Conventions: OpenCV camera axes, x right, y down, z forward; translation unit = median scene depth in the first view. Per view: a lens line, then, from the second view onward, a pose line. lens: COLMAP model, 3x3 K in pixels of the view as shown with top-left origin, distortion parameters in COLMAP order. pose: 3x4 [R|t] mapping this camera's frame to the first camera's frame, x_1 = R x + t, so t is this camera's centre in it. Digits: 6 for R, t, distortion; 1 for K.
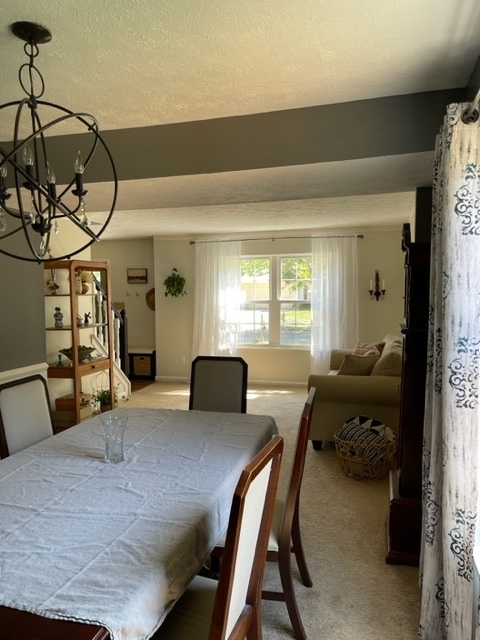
lens RADIAL K [[482.8, 0, 240.1], [0, 482.8, 319.9], [0, 0, 1]] dist [0.020593, -0.035411]
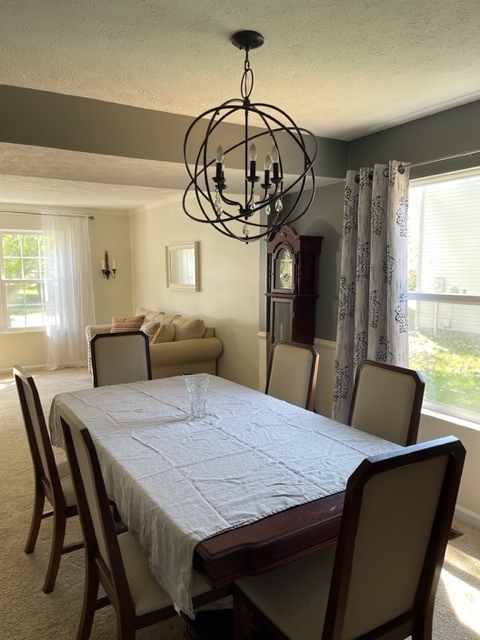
lens RADIAL K [[482.8, 0, 240.0], [0, 482.8, 322.2], [0, 0, 1]] dist [0.020593, -0.035411]
pose [[0.683094, -0.078046, 0.726149, -0.679239], [0.045214, 0.996886, 0.064612, -0.000868], [-0.728930, -0.011304, 0.684495, 0.109026]]
